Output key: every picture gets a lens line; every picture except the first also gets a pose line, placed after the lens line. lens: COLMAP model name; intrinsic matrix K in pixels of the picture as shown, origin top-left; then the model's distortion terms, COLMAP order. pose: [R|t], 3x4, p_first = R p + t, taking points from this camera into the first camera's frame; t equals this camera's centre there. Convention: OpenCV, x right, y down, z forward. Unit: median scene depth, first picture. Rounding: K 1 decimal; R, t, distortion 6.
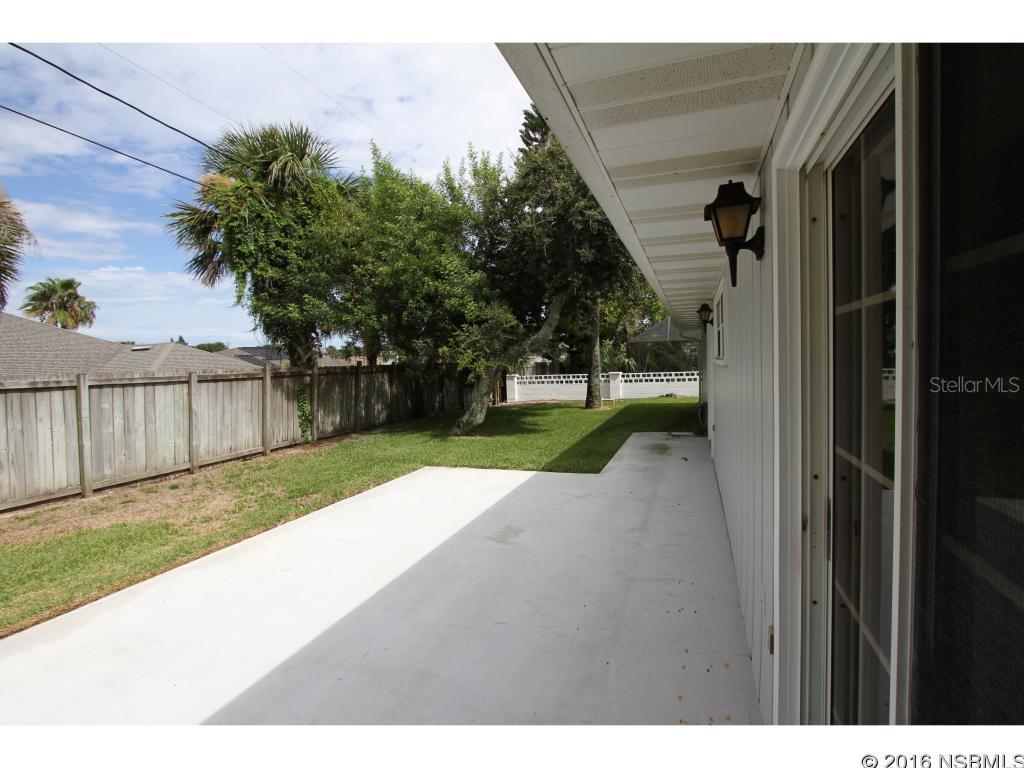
lens RADIAL K [[472.1, 0, 518.9], [0, 472.1, 383.2], [0, 0, 1]] dist [-0.019127, 0.002945]
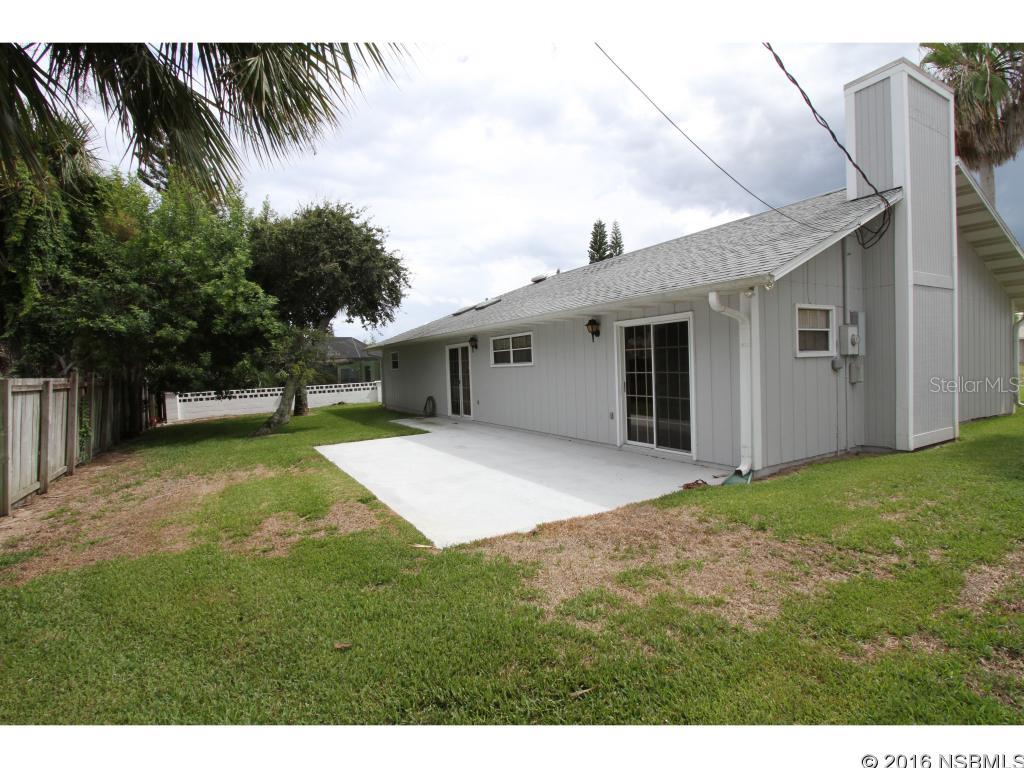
lens RADIAL K [[495.0, 0, 512.5], [0, 495.0, 375.1], [0, 0, 1]] dist [-0.018100, 0.003076]
pose [[0.603839, -0.010613, 0.797035, -0.420347], [0.052856, 0.998244, -0.026752, 0.010639], [-0.795352, 0.058282, 0.603340, -0.115629]]
